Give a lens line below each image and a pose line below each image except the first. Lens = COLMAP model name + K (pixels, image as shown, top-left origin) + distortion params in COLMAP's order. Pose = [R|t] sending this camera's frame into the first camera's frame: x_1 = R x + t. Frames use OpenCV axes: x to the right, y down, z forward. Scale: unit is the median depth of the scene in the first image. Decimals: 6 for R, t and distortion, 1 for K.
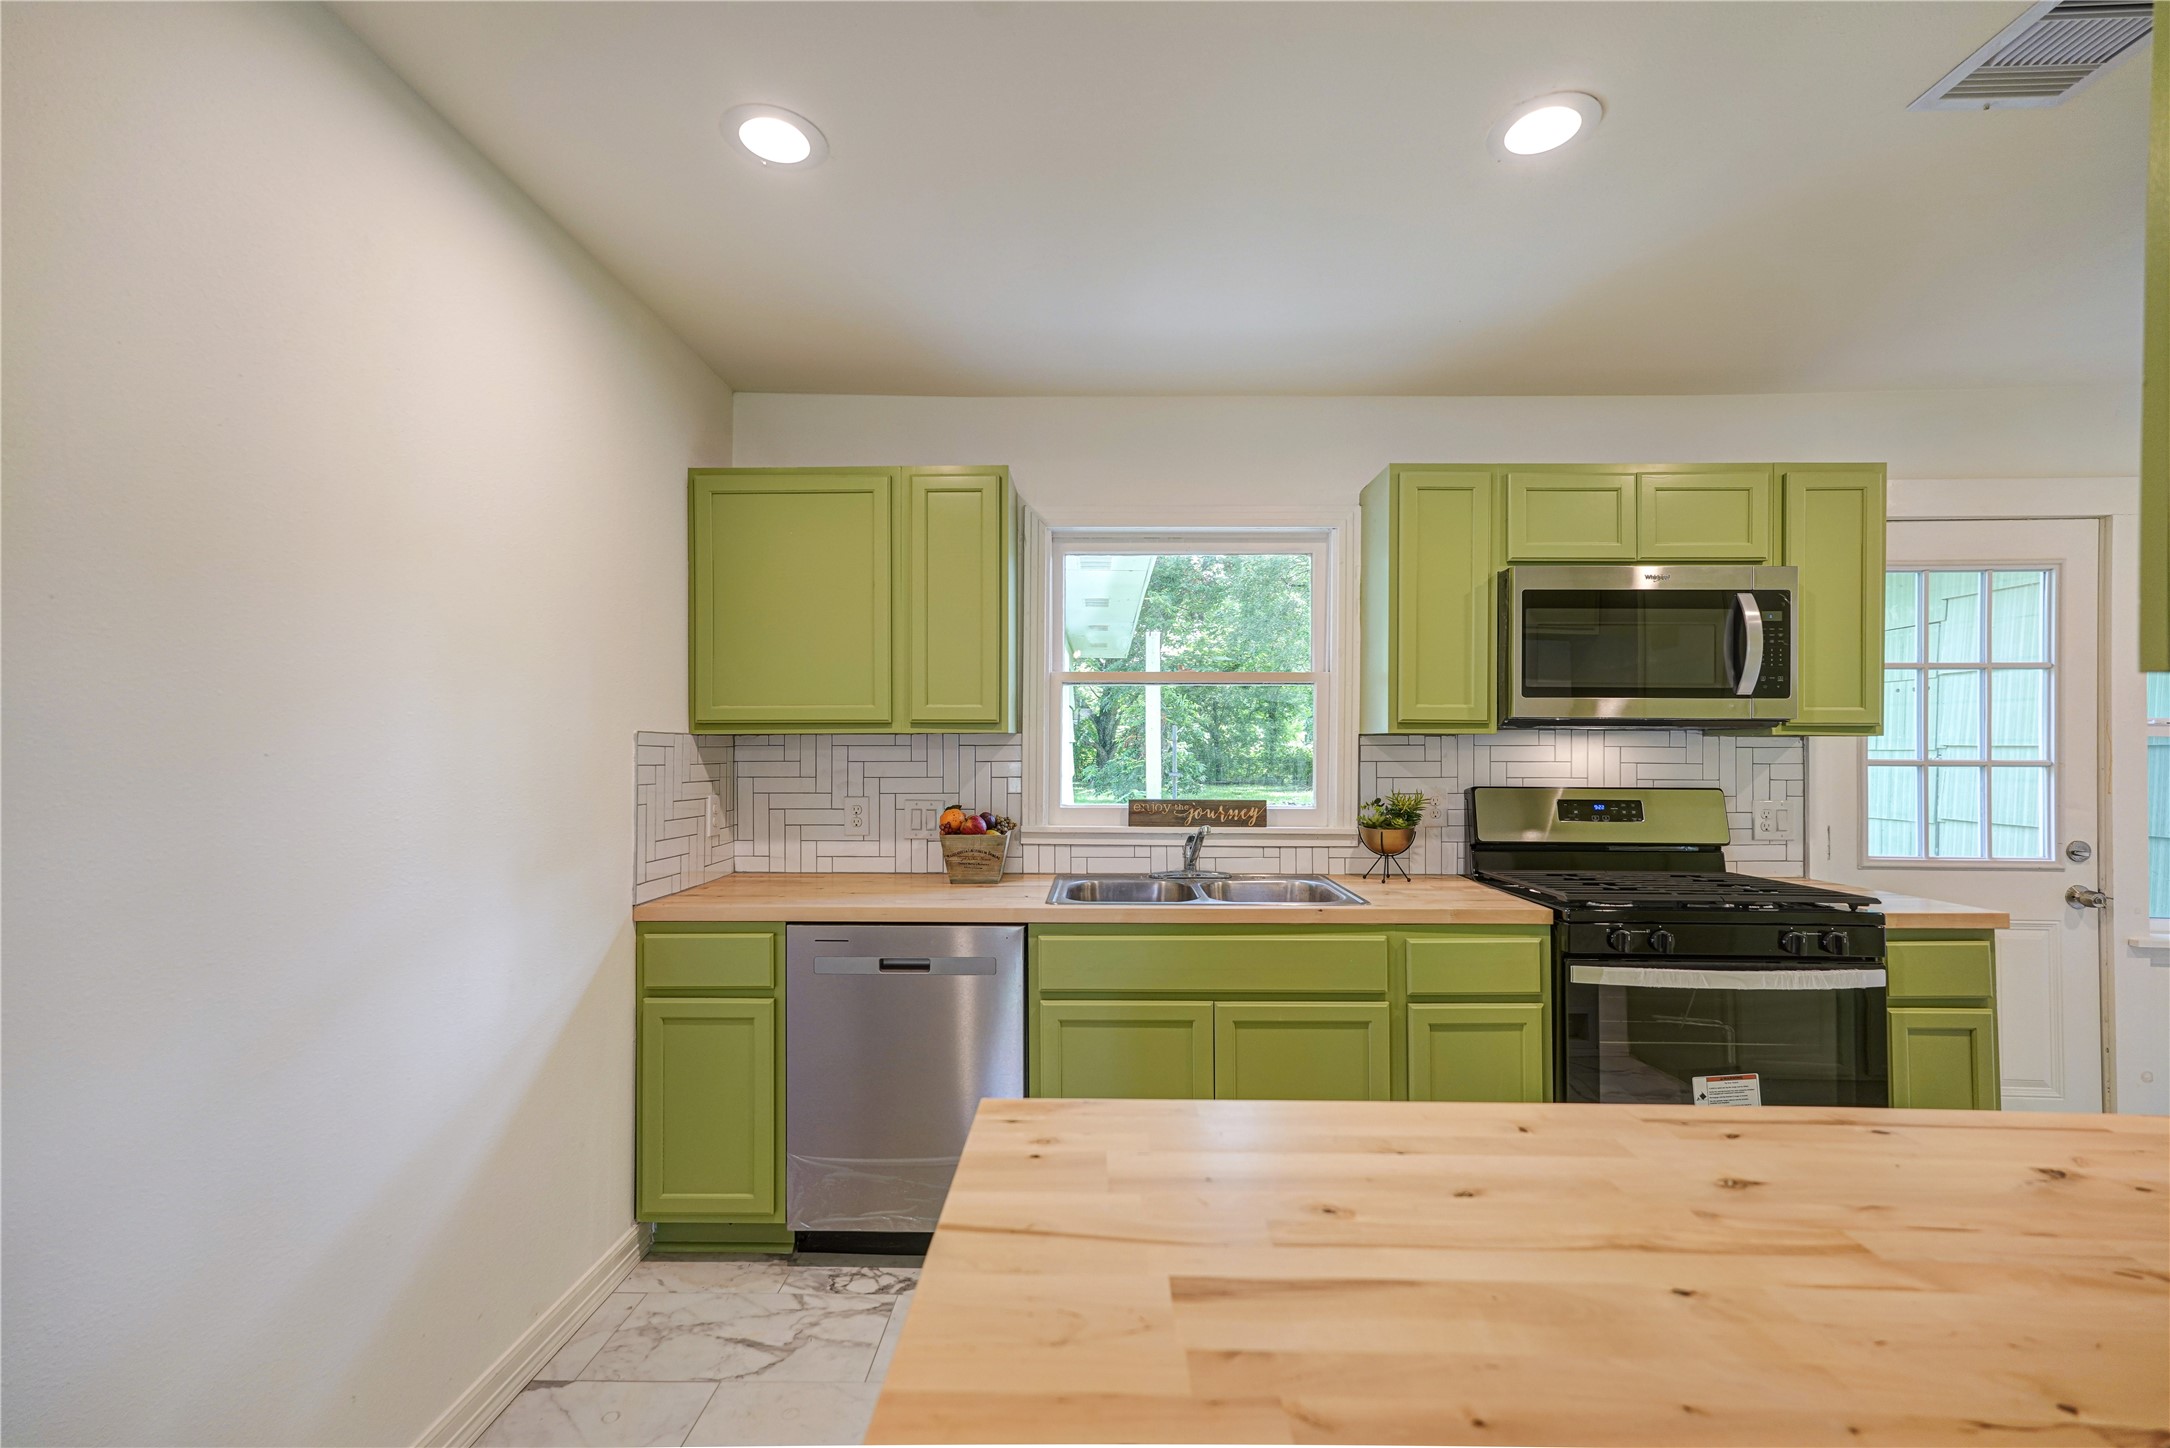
lens RADIAL K [[954.6, 0, 1085.3], [0, 954.6, 735.1], [0, 0, 1]] dist [0.001337, 0.014603]
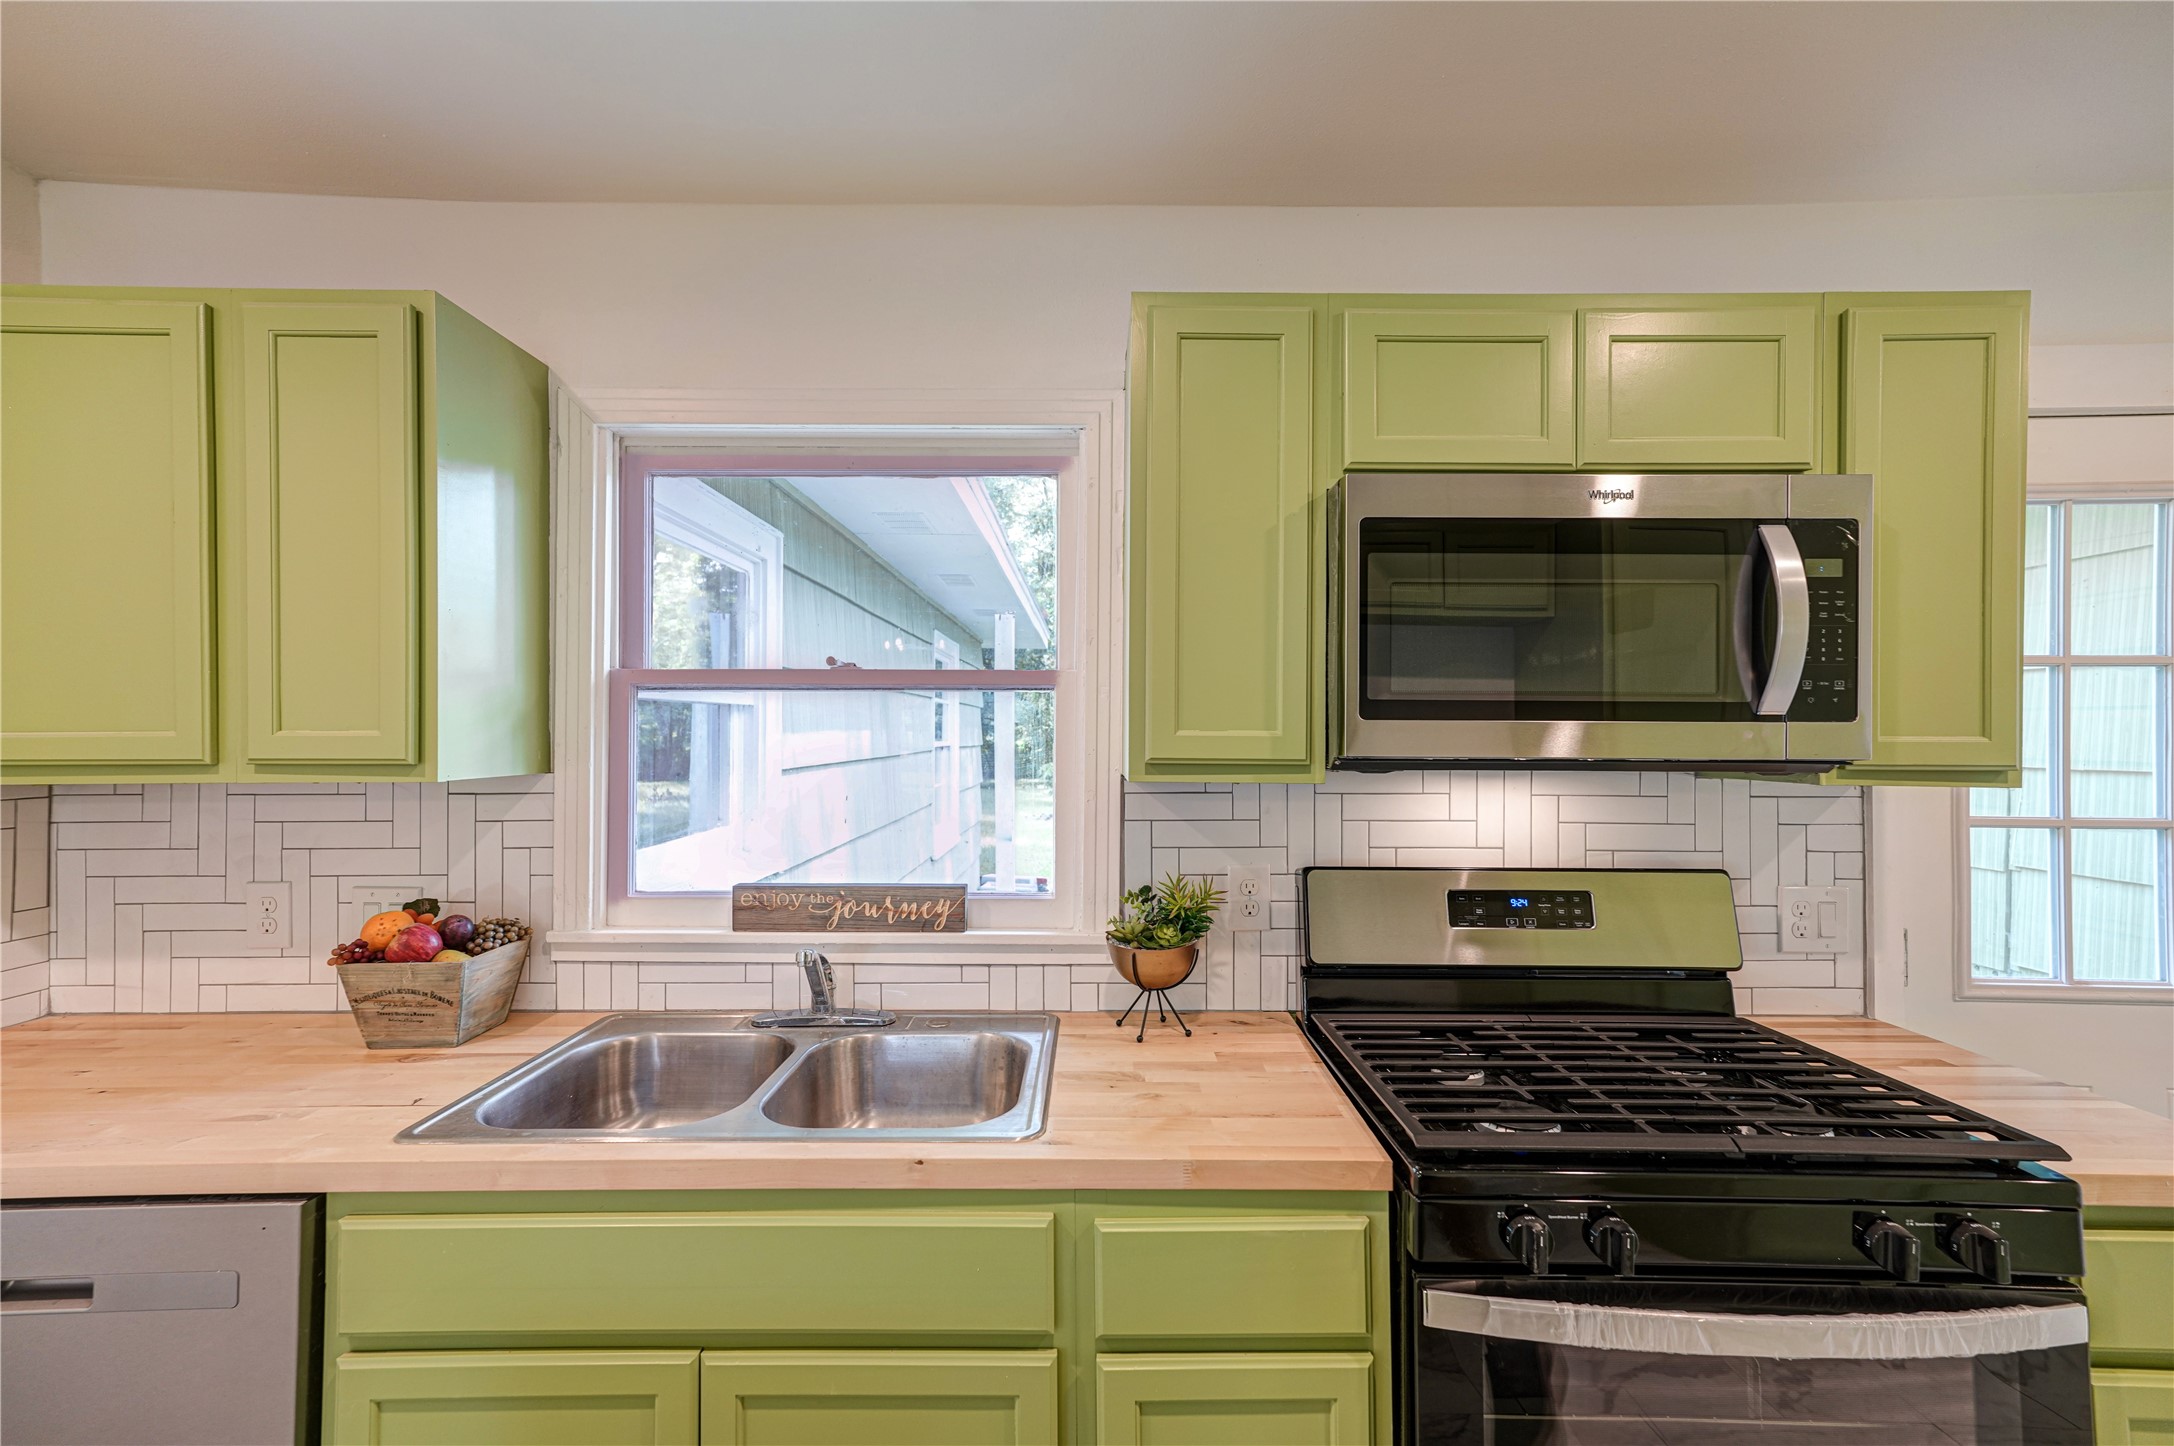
lens RADIAL K [[970.5, 0, 1083.6], [0, 970.5, 727.8], [0, 0, 1]] dist [0.003569, 0.013210]
pose [[0.999930, -0.000350, 0.011838, 0.281060], [0.000341, 1.000000, 0.000794, -0.033779], [-0.011838, -0.000790, 0.999930, 0.435450]]
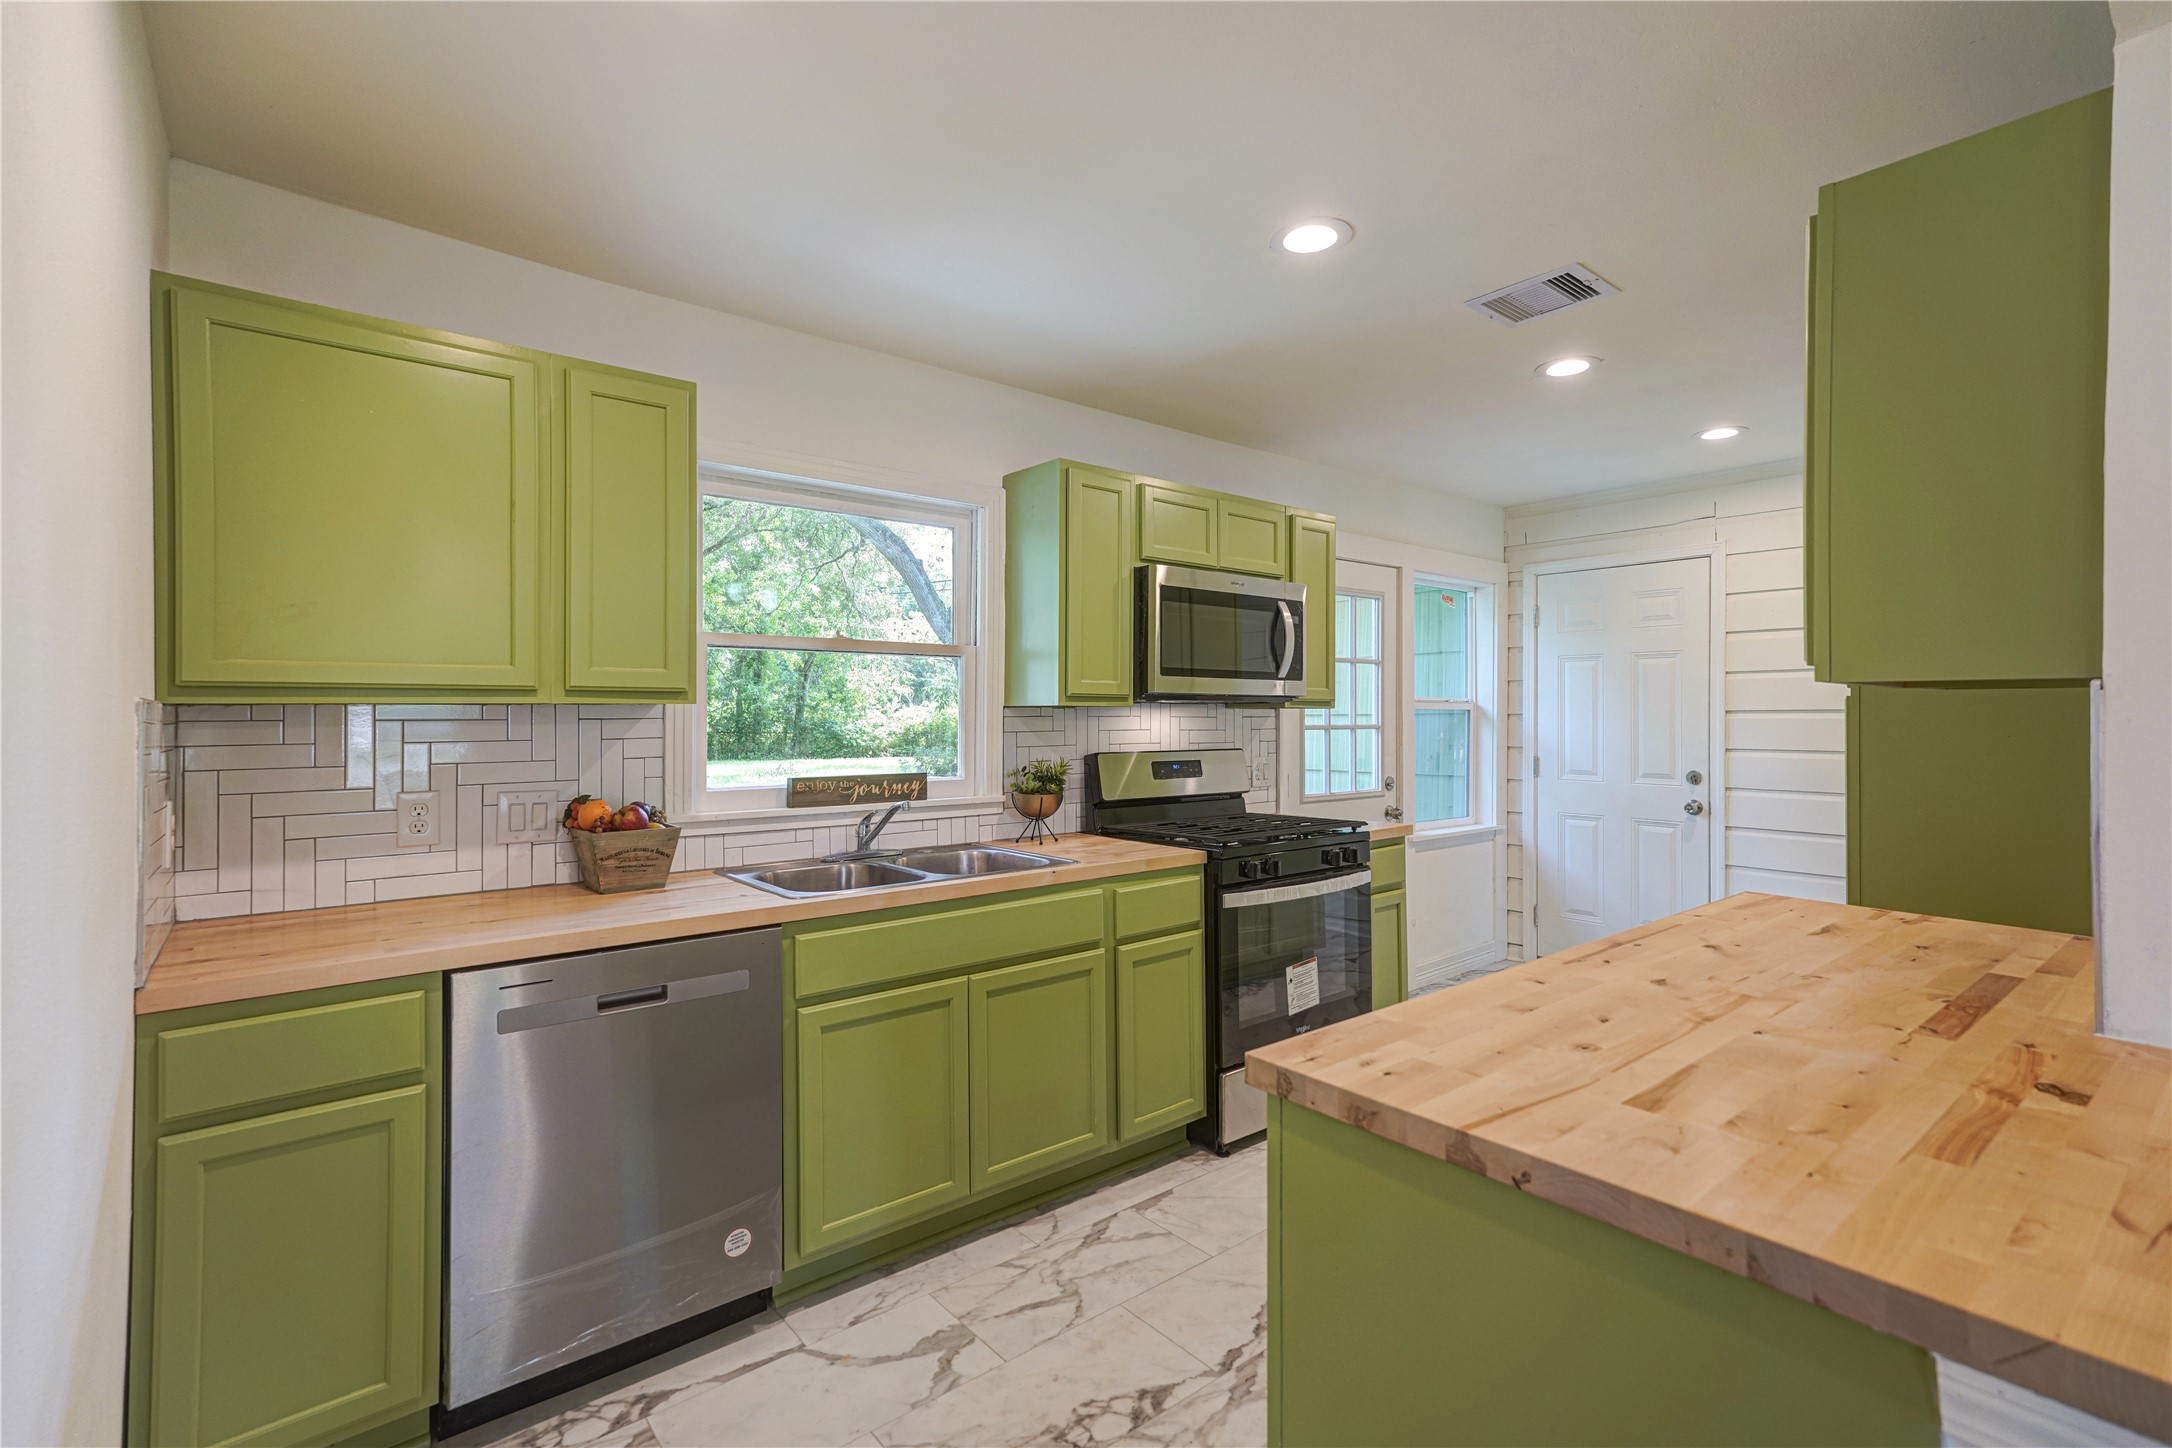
lens RADIAL K [[997.5, 0, 1114.3], [0, 997.5, 705.6], [0, 0, 1]] dist [0.017567, 0.000325]
pose [[0.753451, 0.002913, 0.657497, -0.377730], [-0.004139, 0.999991, 0.000313, -0.002593], [-0.657491, -0.002957, 0.753457, 0.101761]]
